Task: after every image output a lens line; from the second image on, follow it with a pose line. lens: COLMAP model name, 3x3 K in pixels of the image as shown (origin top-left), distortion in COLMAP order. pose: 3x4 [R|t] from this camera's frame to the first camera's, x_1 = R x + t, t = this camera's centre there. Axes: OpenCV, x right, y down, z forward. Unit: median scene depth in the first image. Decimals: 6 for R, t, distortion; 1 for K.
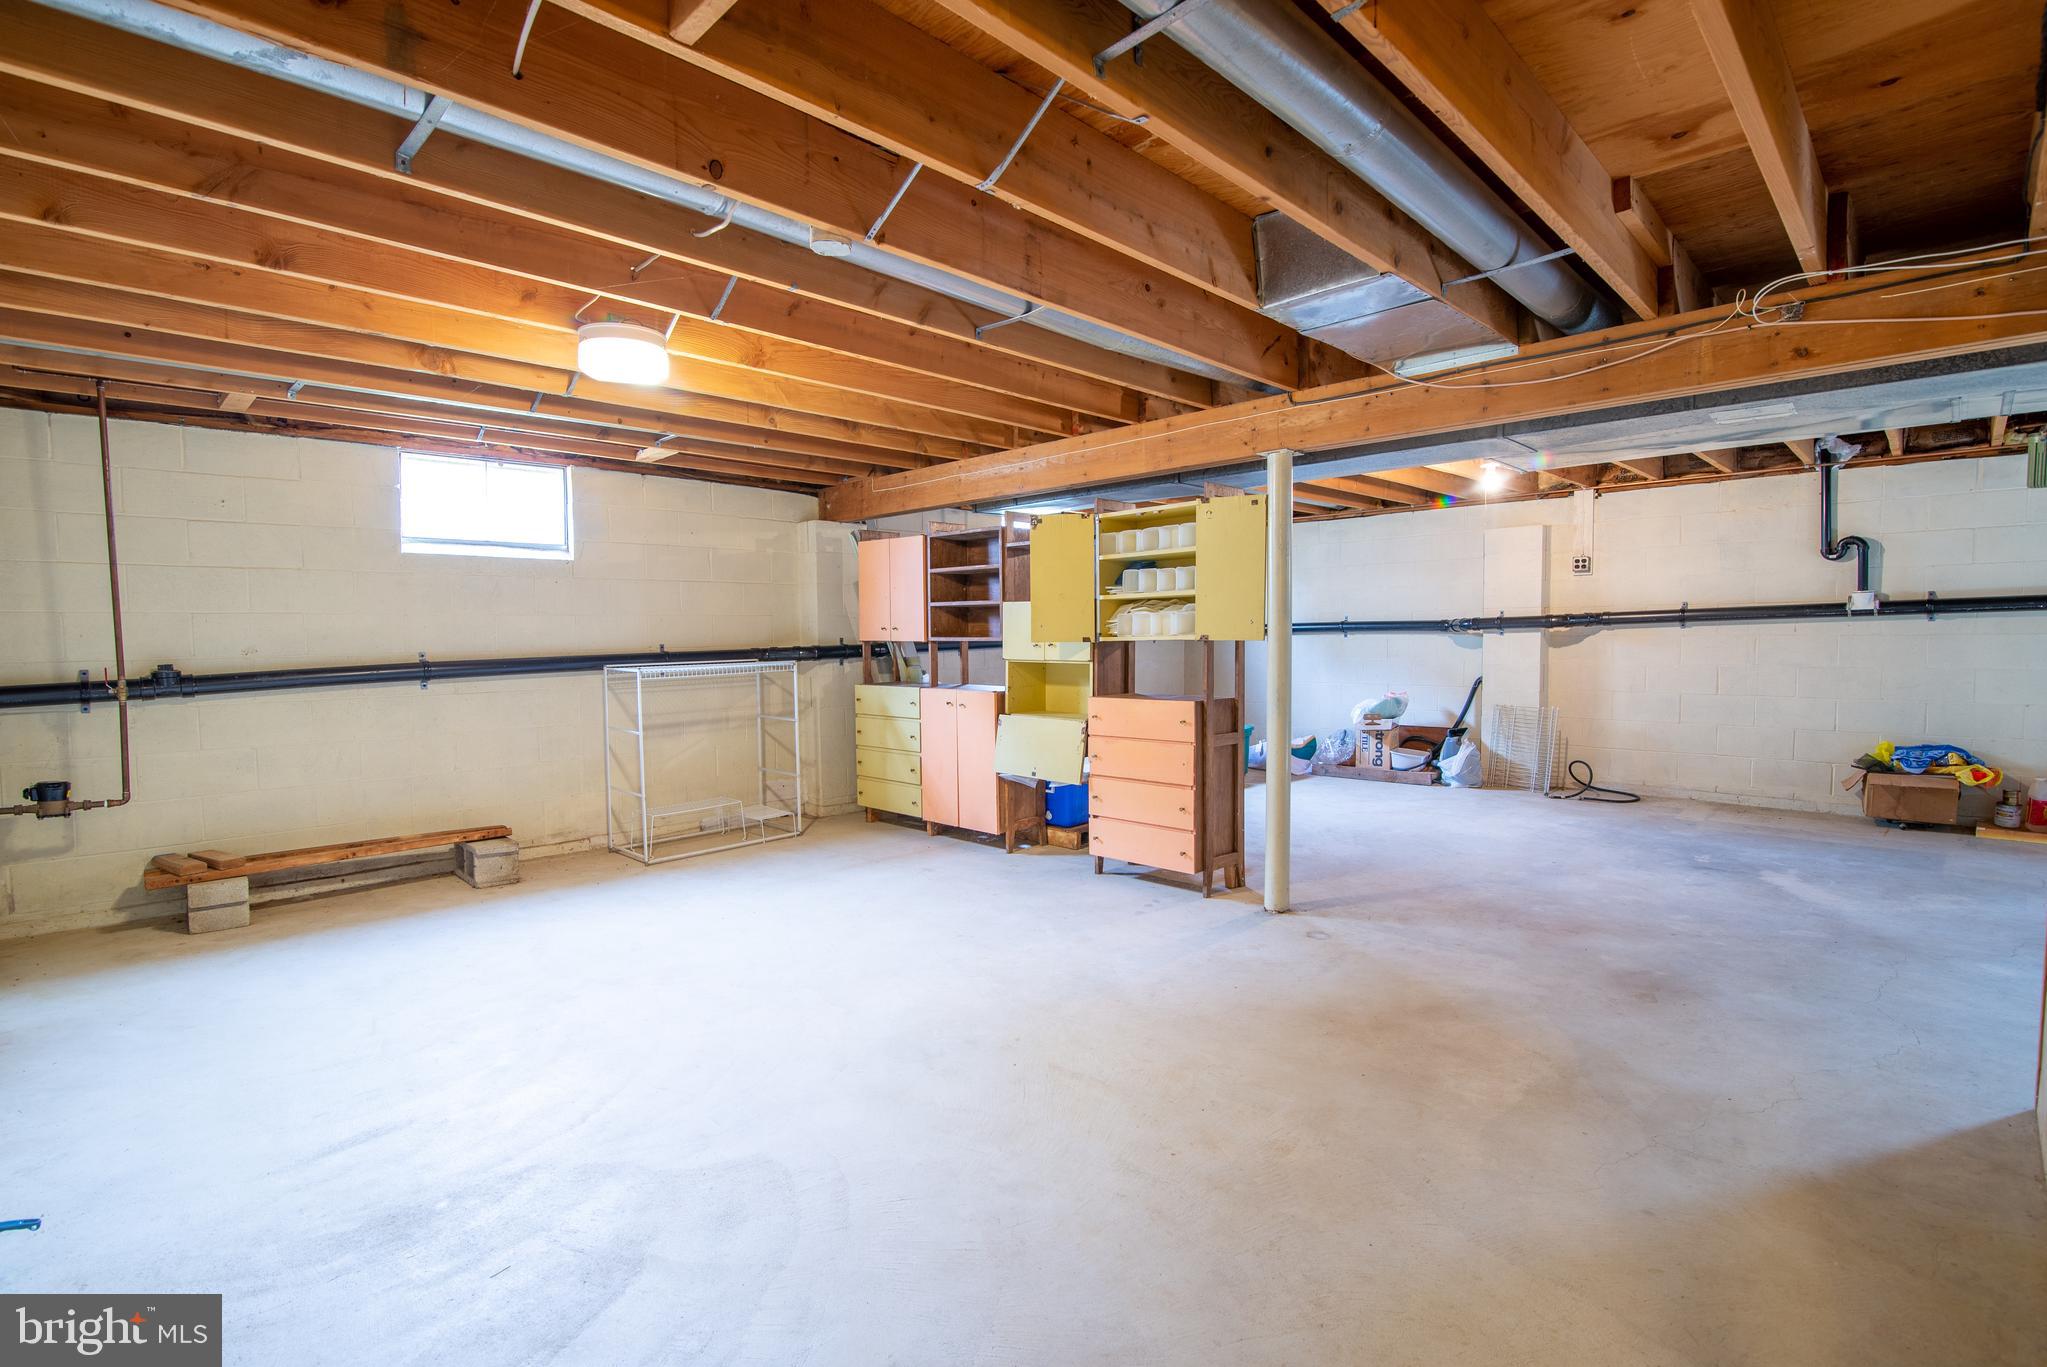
lens RADIAL K [[944.7, 0, 1018.5], [0, 944.7, 687.5], [0, 0, 1]] dist [-0.019989, 0.000702]
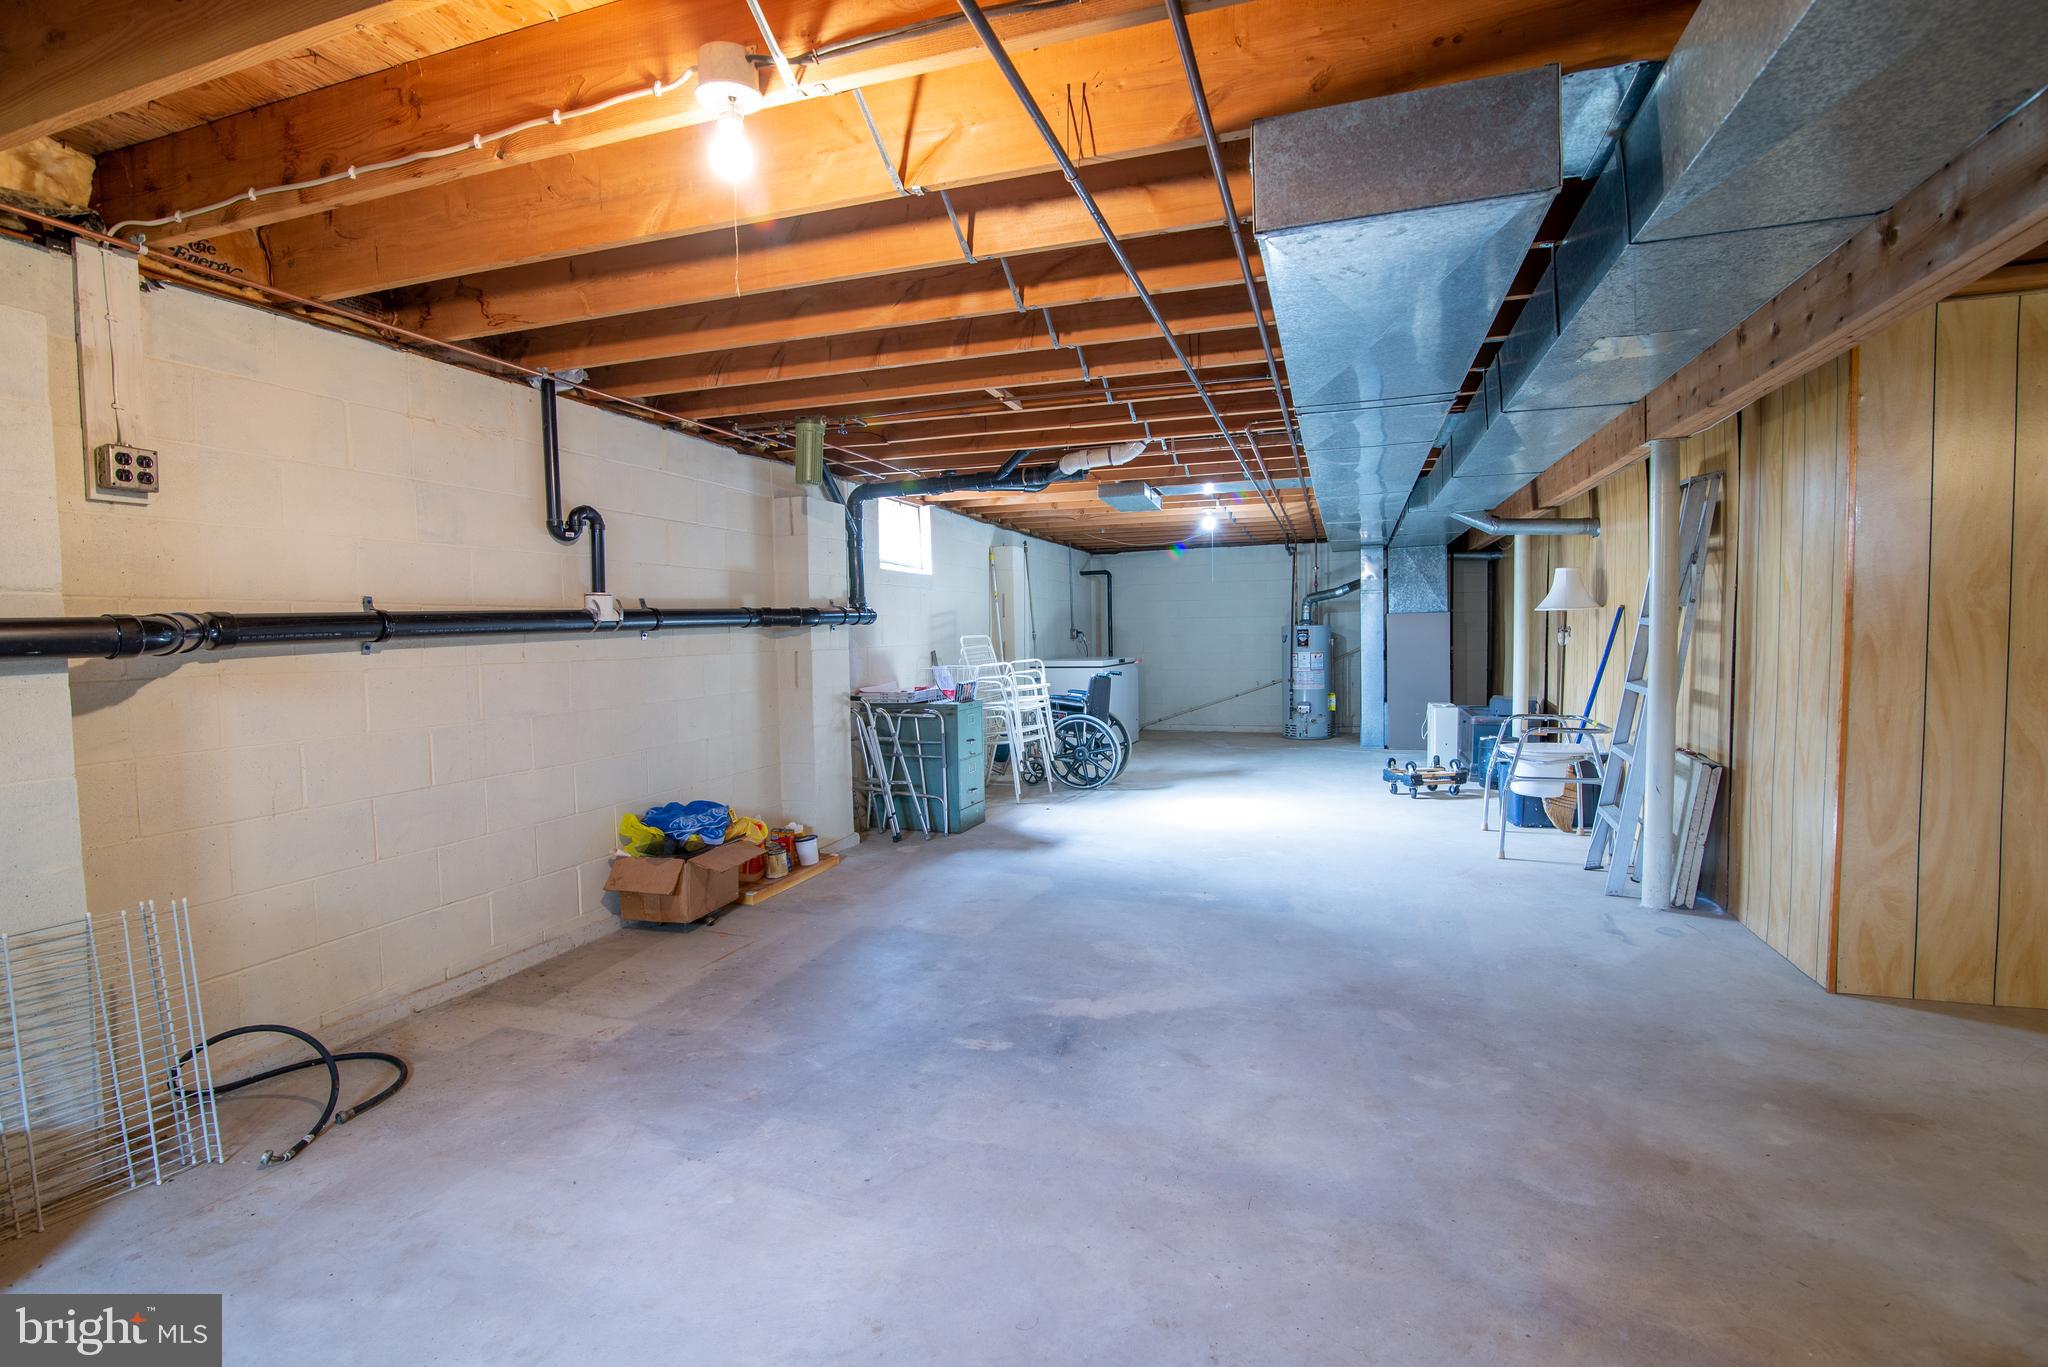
lens RADIAL K [[945.2, 0, 1019.0], [0, 945.2, 687.5], [0, 0, 1]] dist [-0.019989, 0.000702]
pose [[-0.447606, -0.033676, 0.893597, 0.182030], [0.074006, 0.994468, 0.074548, -0.065638], [-0.891164, 0.099499, -0.442637, 1.042035]]
